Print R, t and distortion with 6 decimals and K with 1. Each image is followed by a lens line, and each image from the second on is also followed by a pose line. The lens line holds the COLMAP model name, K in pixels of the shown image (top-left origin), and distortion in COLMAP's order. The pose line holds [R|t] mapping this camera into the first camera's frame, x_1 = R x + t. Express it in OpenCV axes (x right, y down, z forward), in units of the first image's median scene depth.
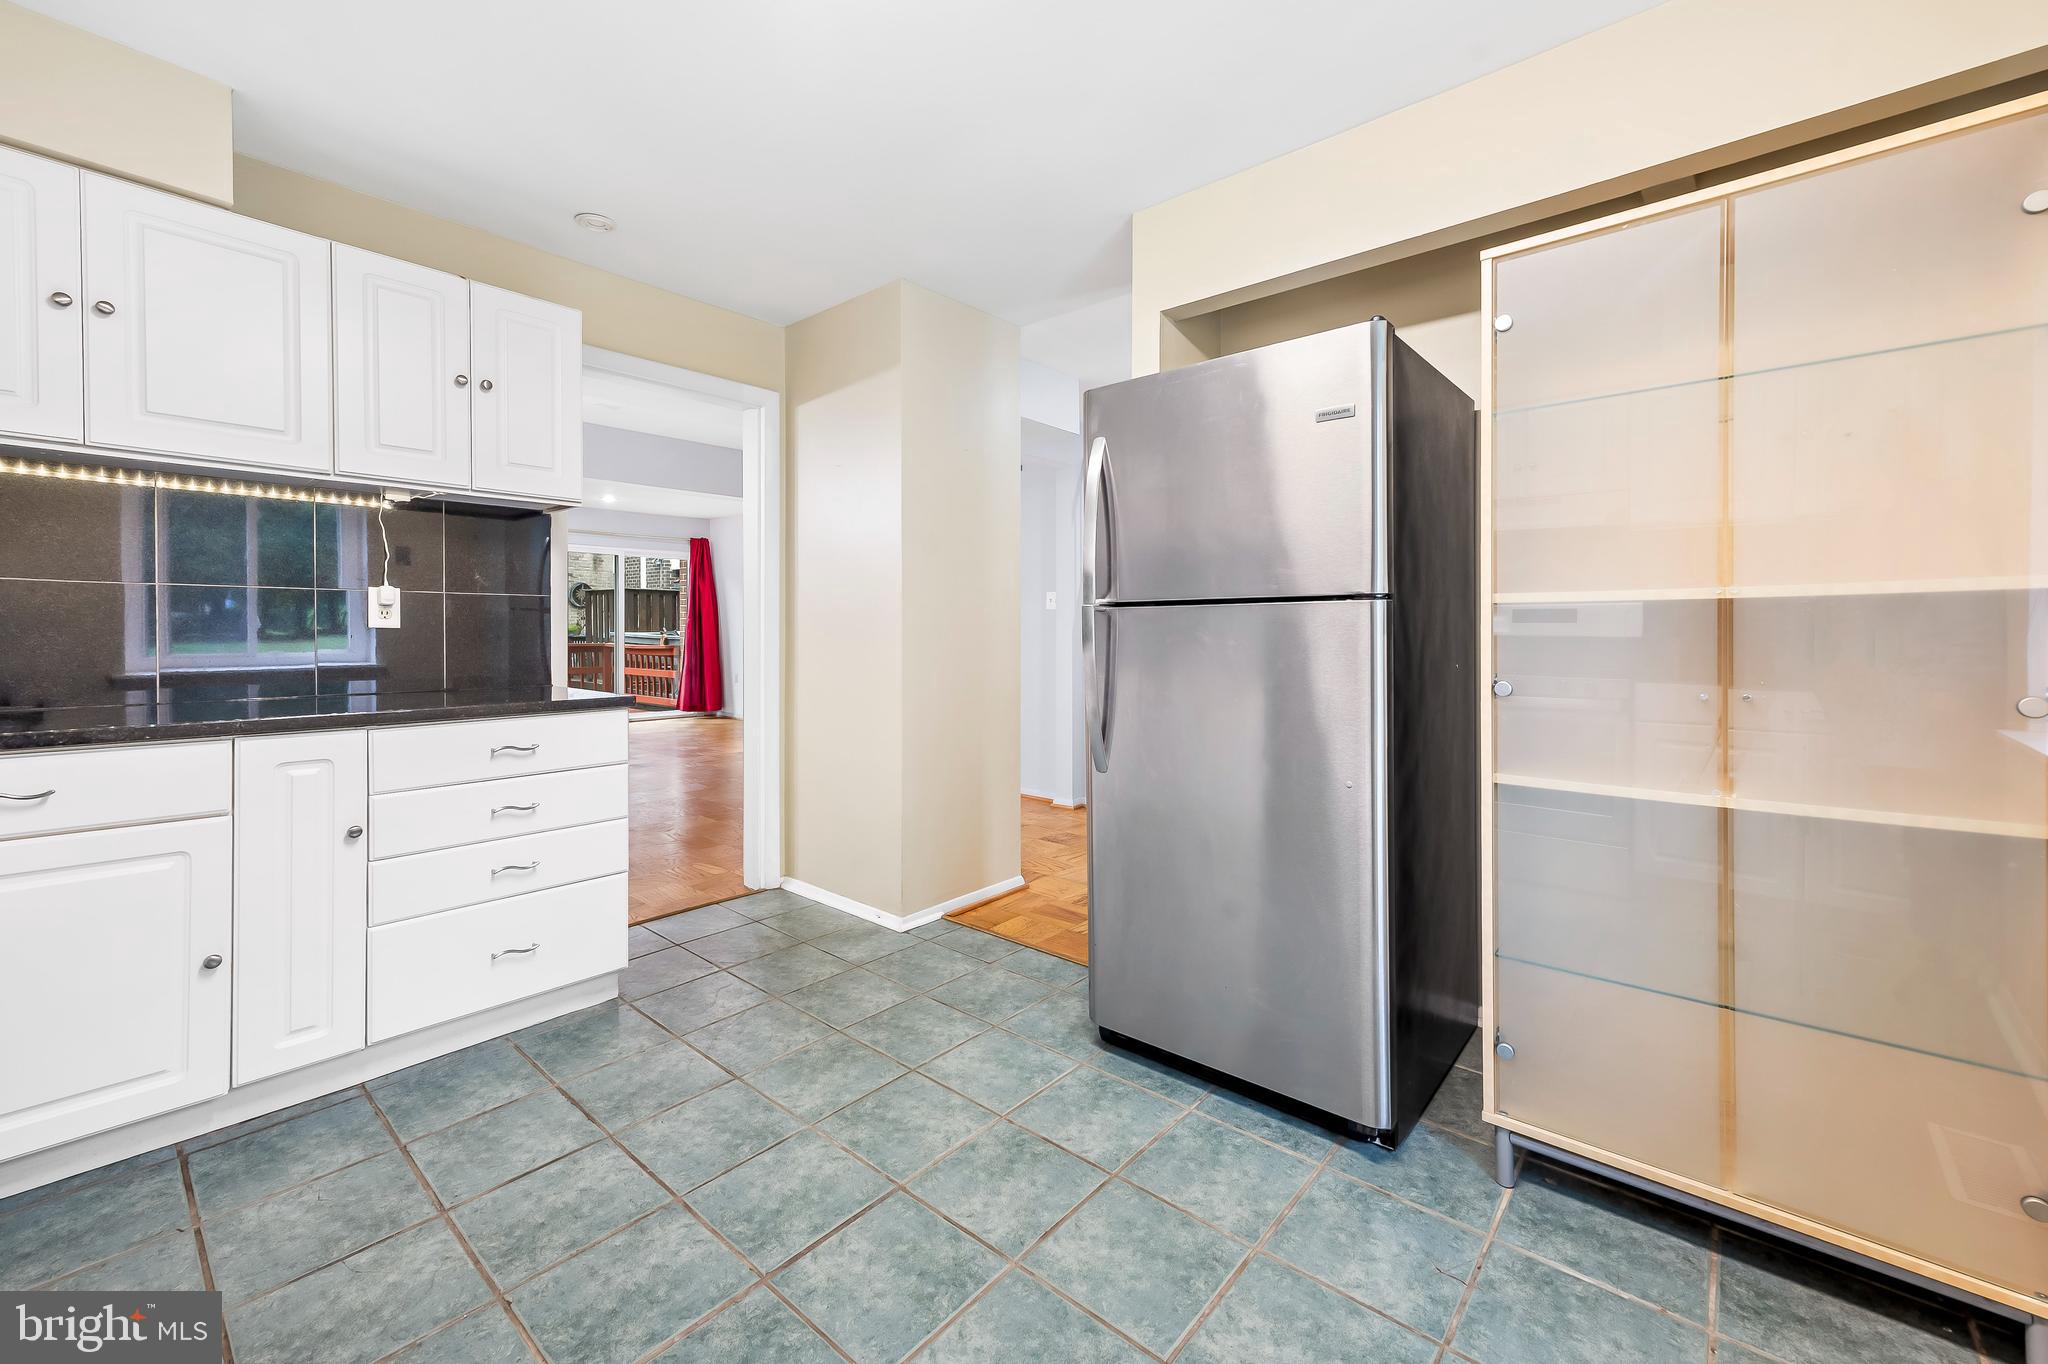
lens RADIAL K [[822.1, 0, 1024.0], [0, 822.1, 633.2], [0, 0, 1]] dist [0.008960, -0.000063]
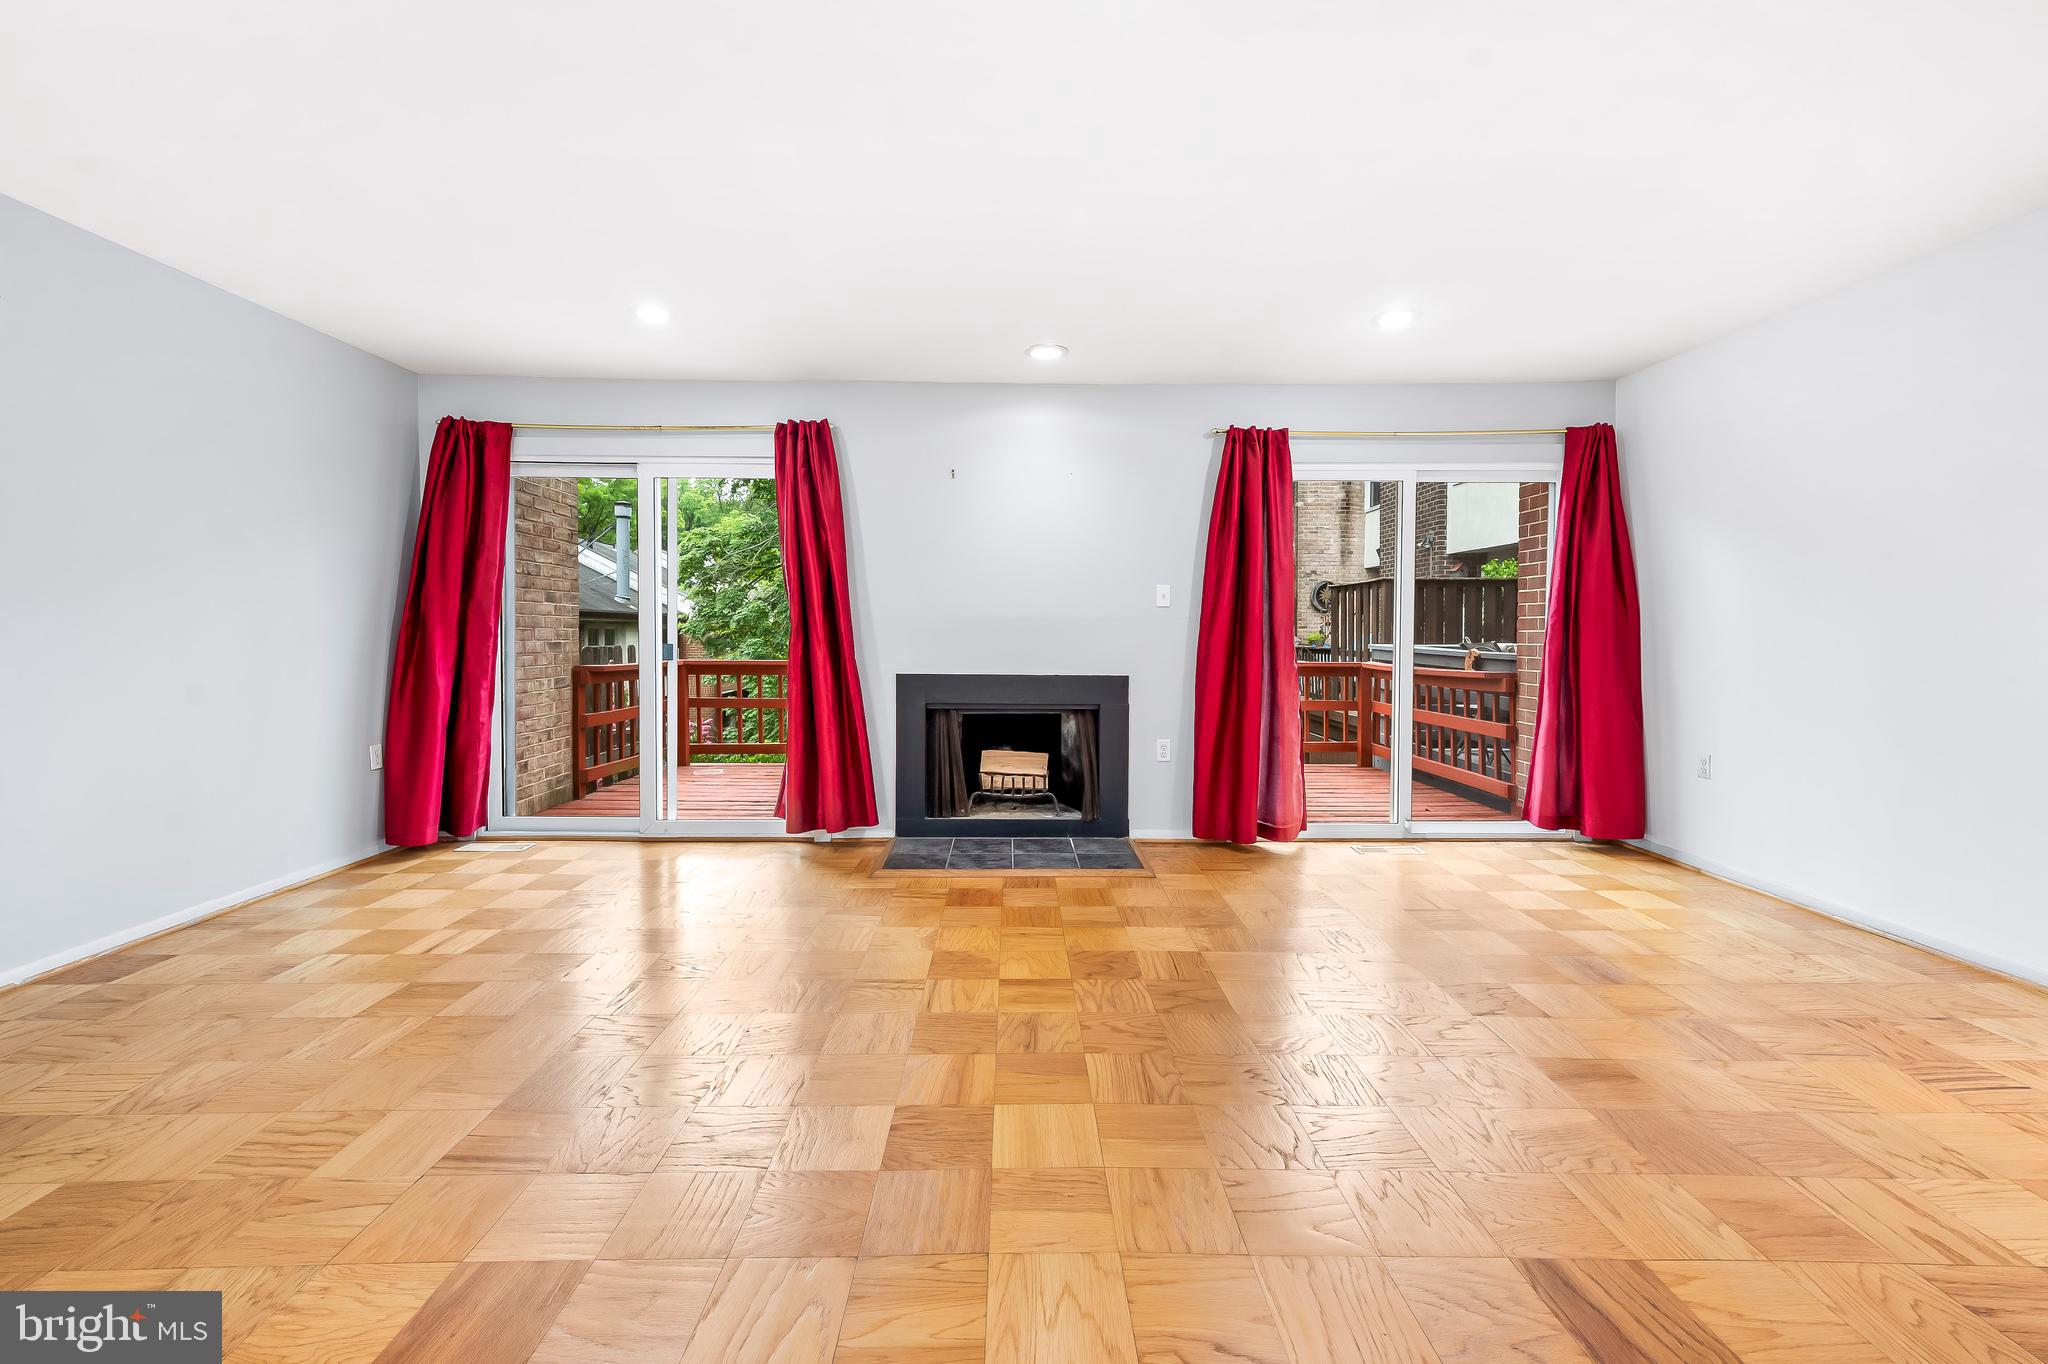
lens RADIAL K [[822.1, 0, 1024.0], [0, 822.1, 633.2], [0, 0, 1]] dist [0.008960, -0.000063]
pose [[0.664883, 0.005773, -0.746925, -0.252735], [-0.015365, 0.999864, -0.005949, -0.001631], [0.746790, 0.015432, 0.664881, 0.468464]]
